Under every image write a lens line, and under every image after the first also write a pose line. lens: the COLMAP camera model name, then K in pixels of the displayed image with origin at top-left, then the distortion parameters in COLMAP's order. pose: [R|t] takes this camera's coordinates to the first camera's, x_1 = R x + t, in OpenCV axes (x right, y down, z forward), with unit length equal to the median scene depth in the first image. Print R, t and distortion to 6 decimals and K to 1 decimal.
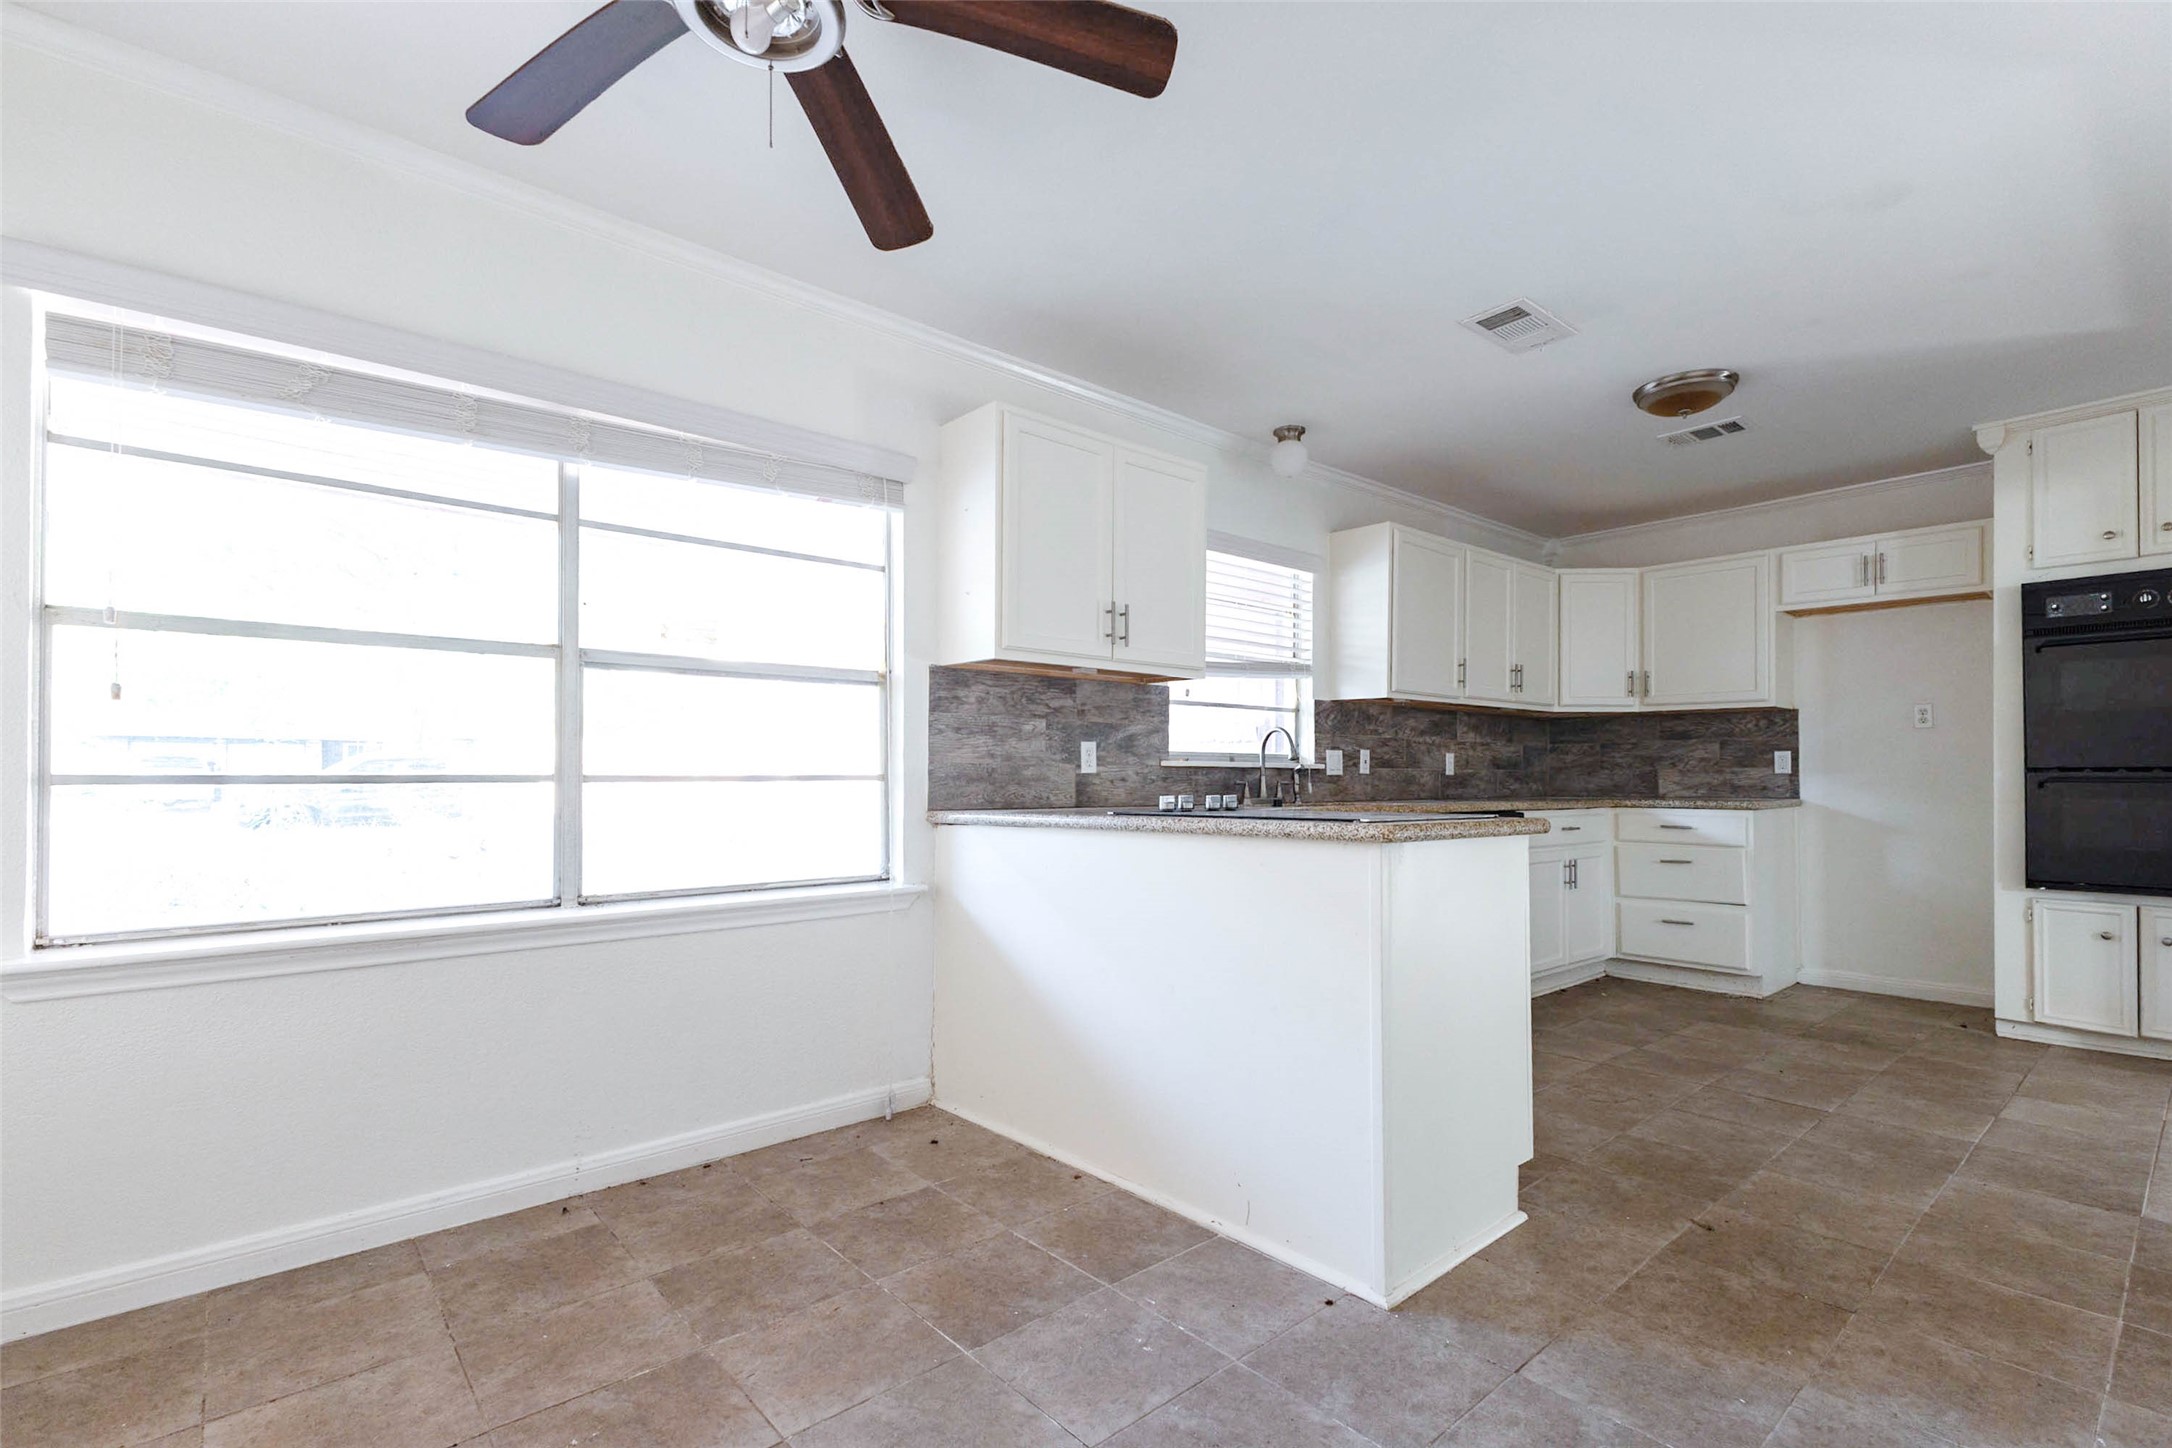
lens RADIAL K [[976.4, 0, 1107.3], [0, 976.4, 753.6], [0, 0, 1]] dist [0.016528, 0.000184]
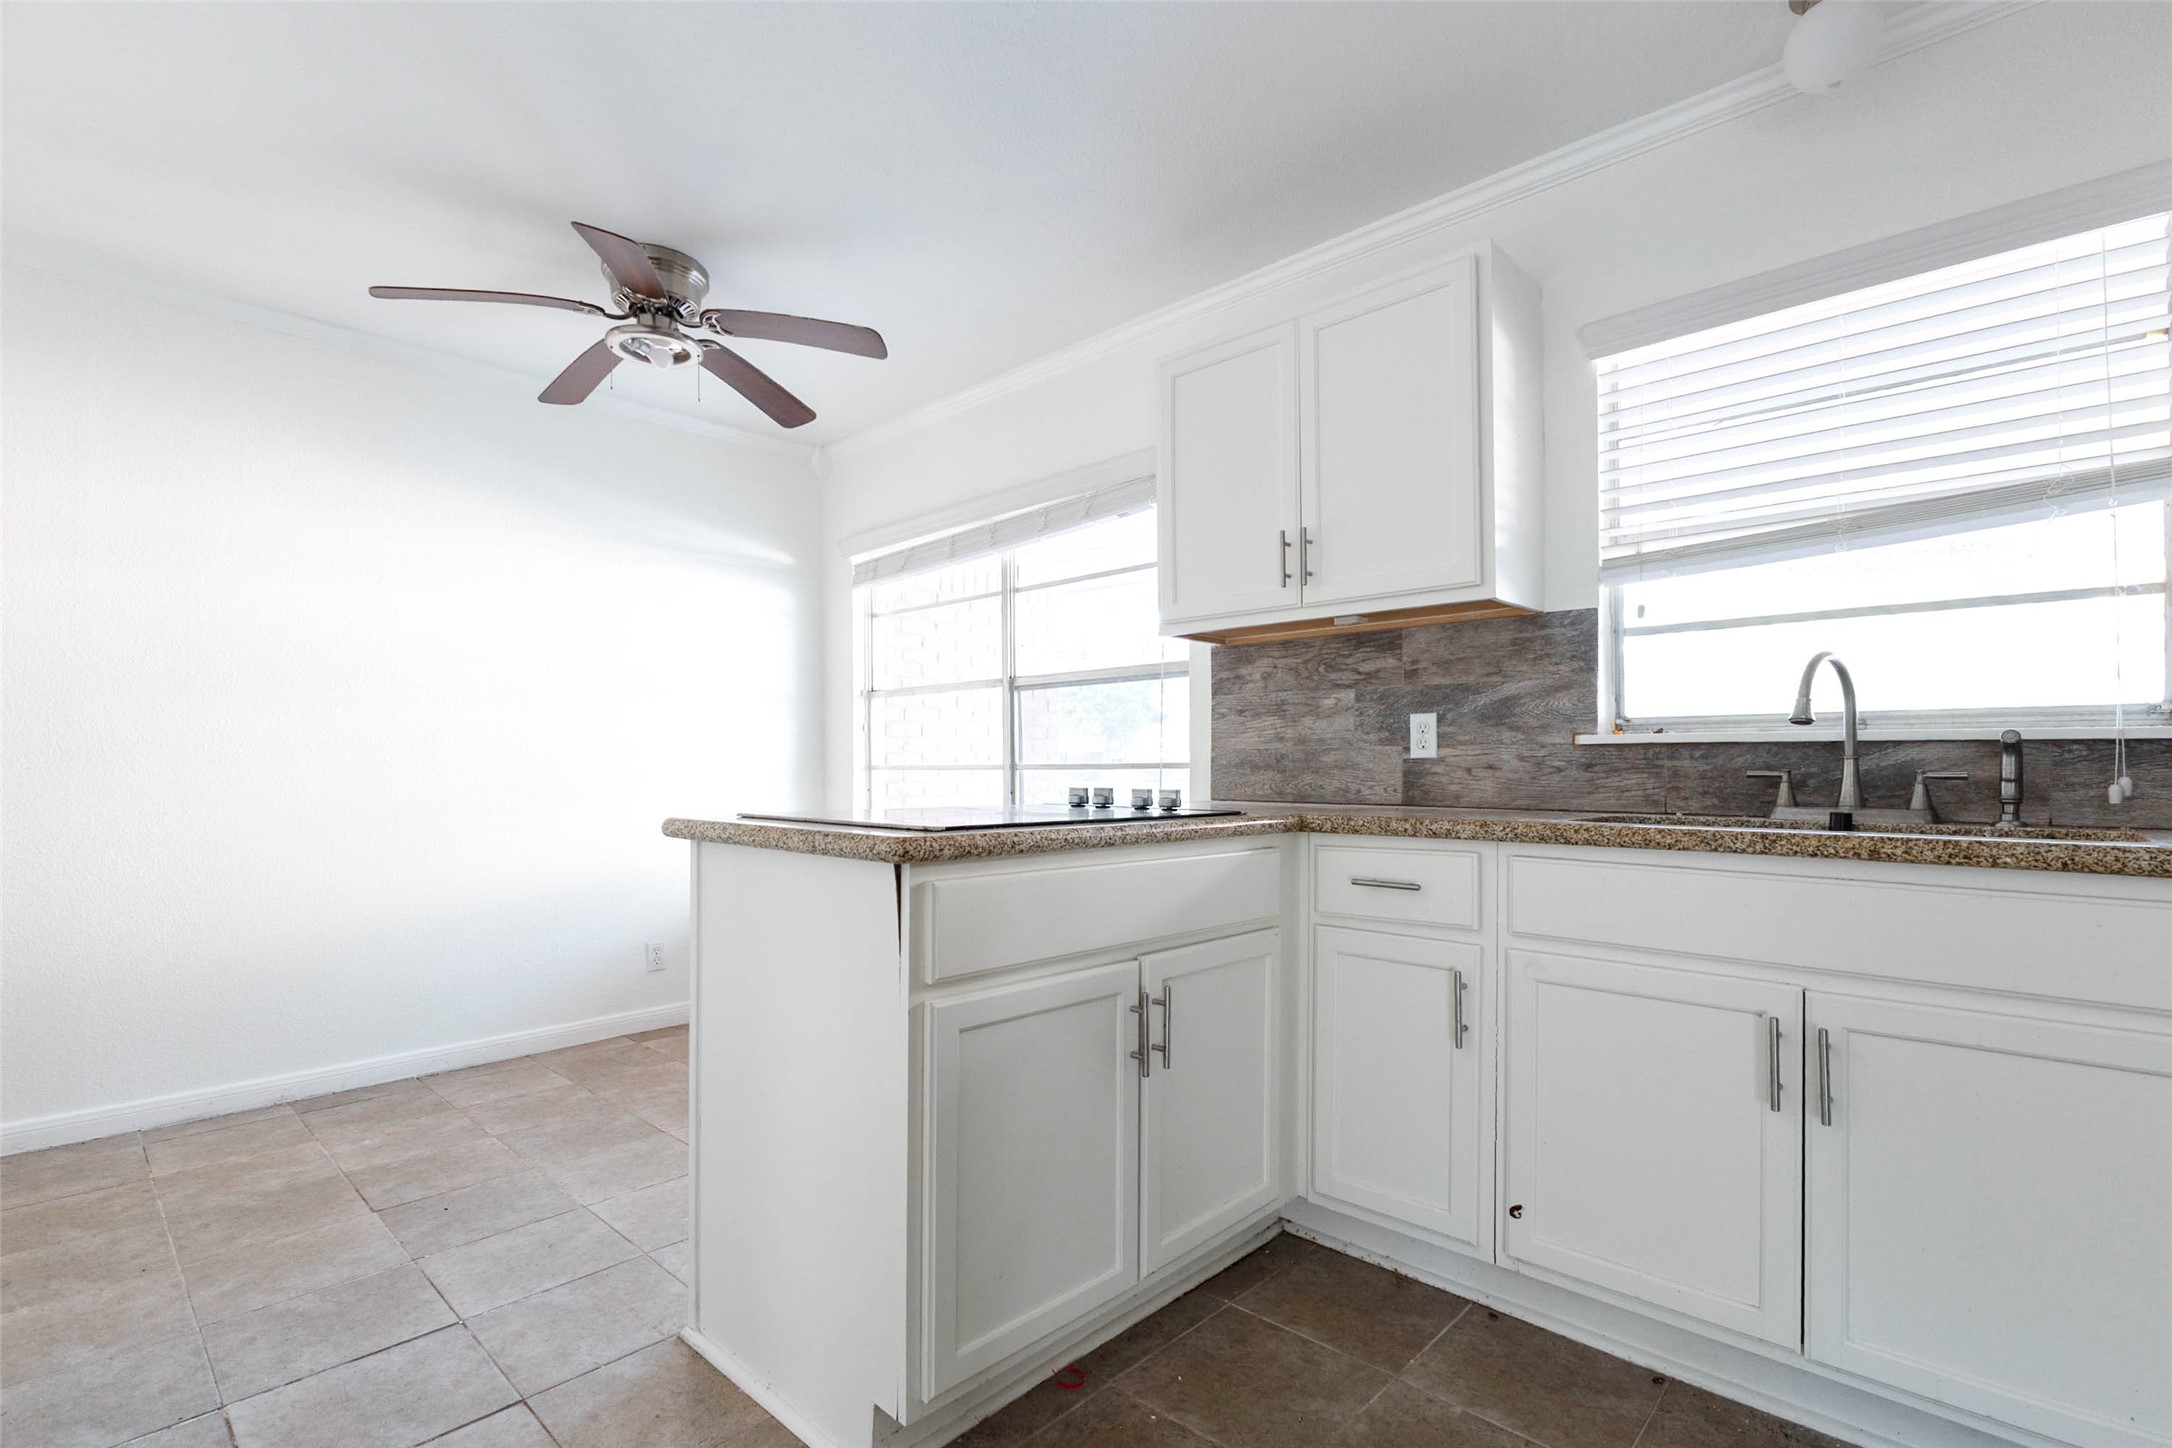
lens RADIAL K [[973.1, 0, 1116.1], [0, 973.1, 753.4], [0, 0, 1]] dist [-0.009888, 0.000872]
pose [[0.116836, -0.010487, -0.993096, 0.628383], [0.027682, 0.999590, -0.007299, 0.014923], [0.992765, -0.026638, 0.117078, 0.669858]]
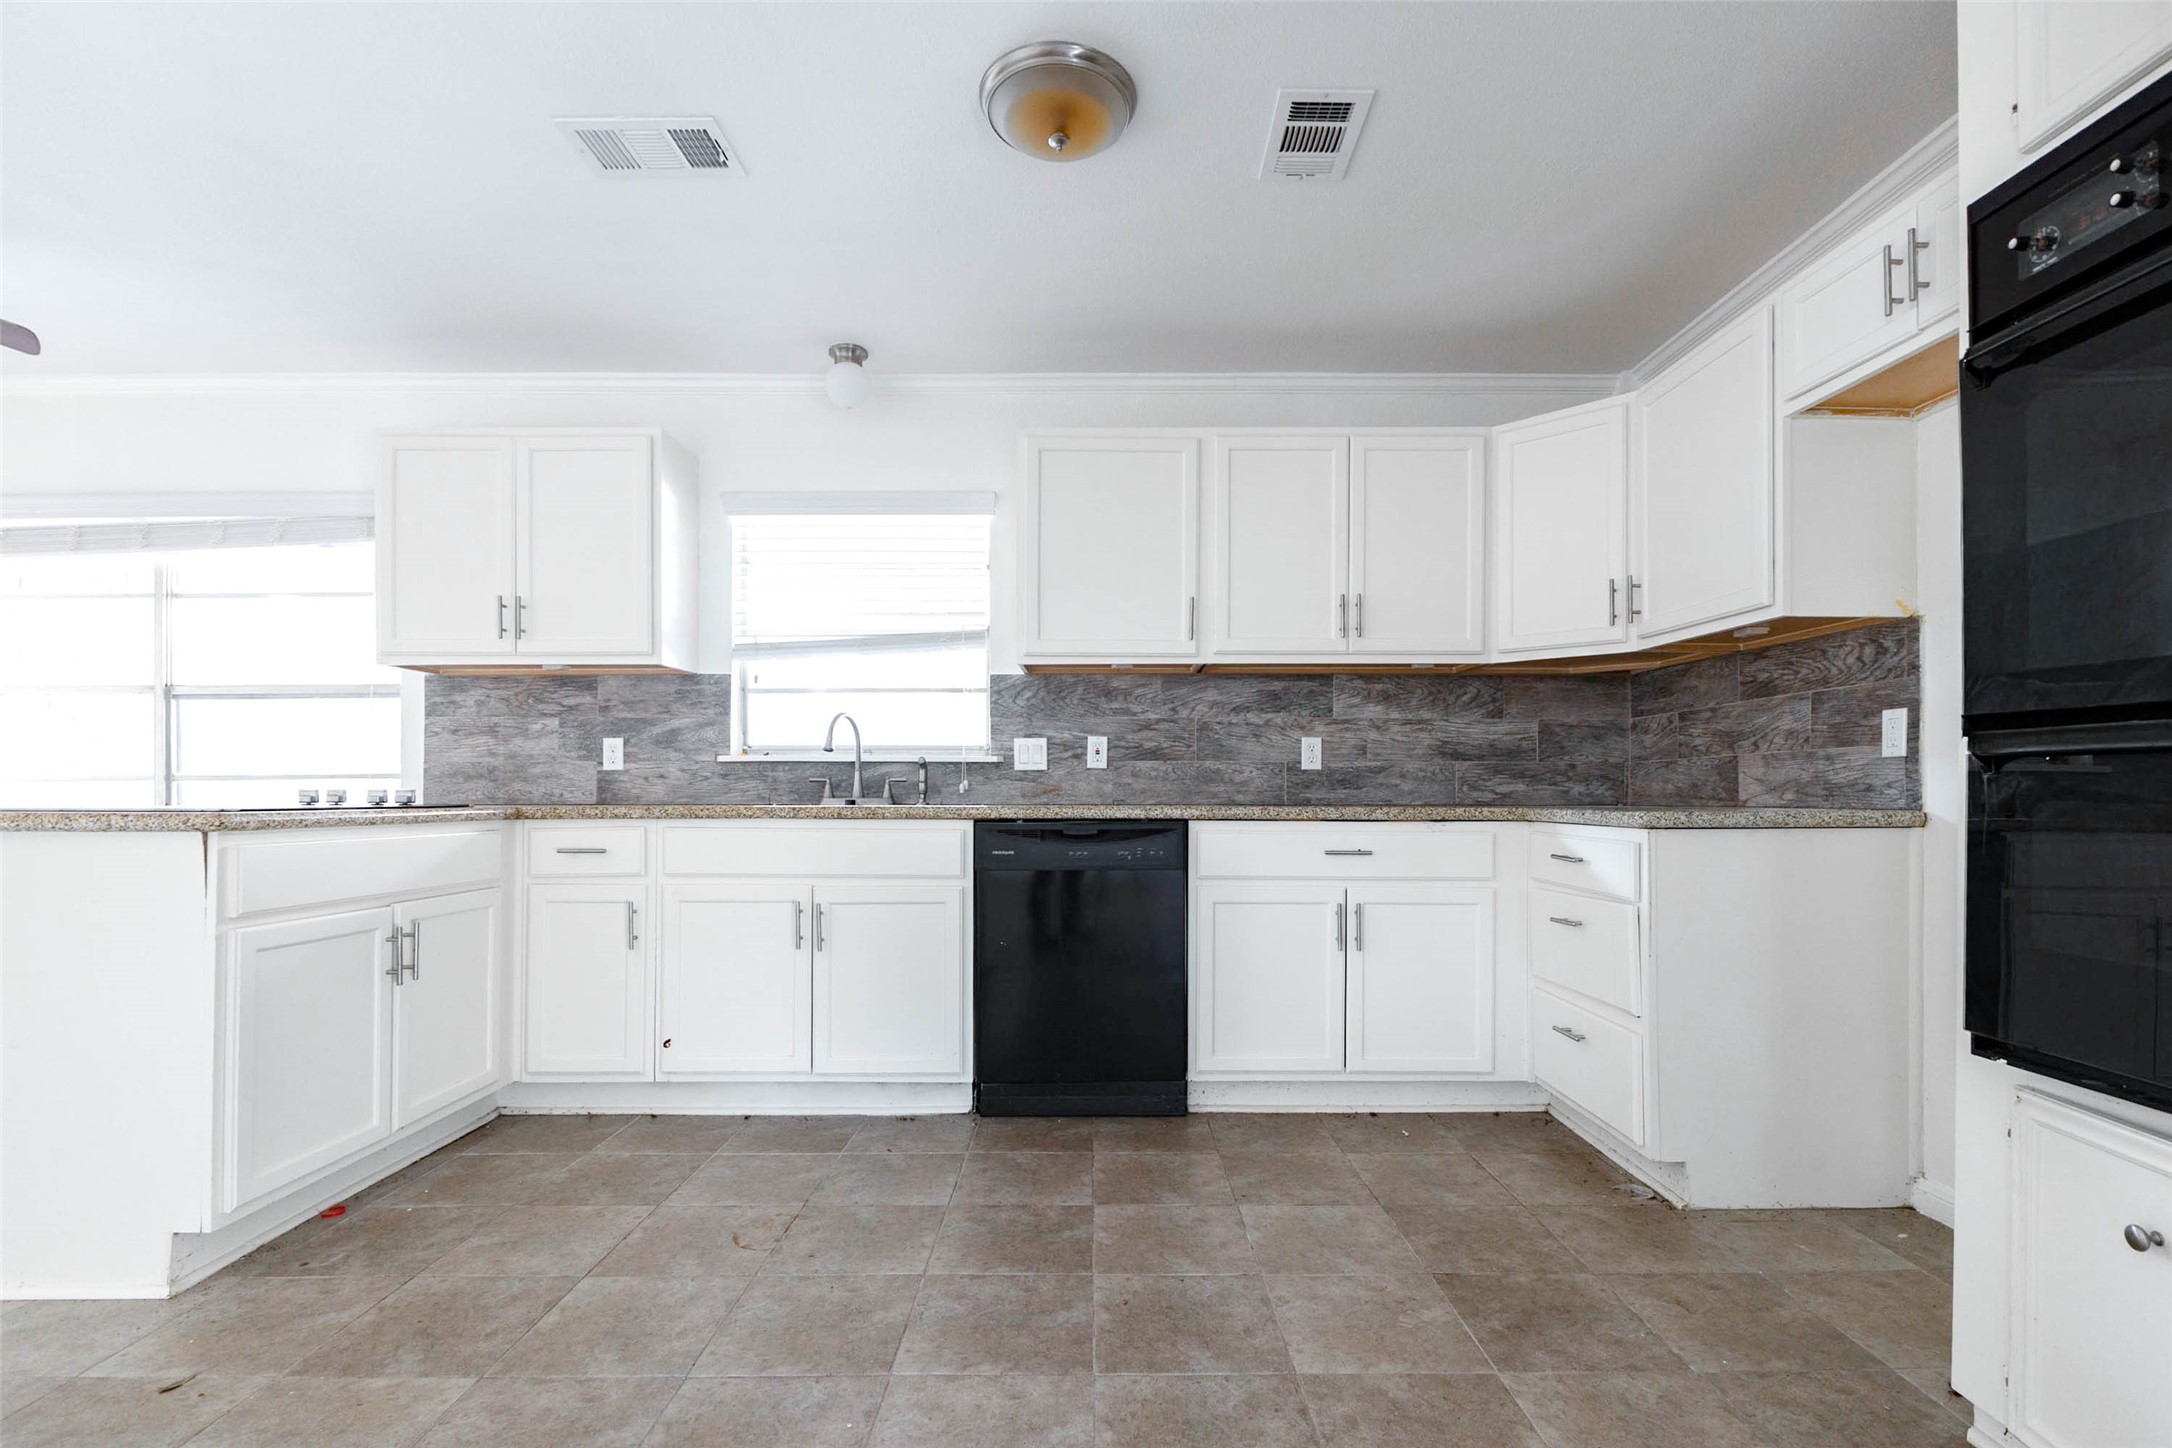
lens RADIAL K [[973.1, 0, 1093.4], [0, 973.1, 779.8], [0, 0, 1]] dist [-0.009888, 0.000872]
pose [[0.761846, -0.005120, -0.647737, 0.944149], [0.018175, 0.999744, 0.013475, 0.024433], [0.647503, -0.022039, 0.761744, 0.546266]]
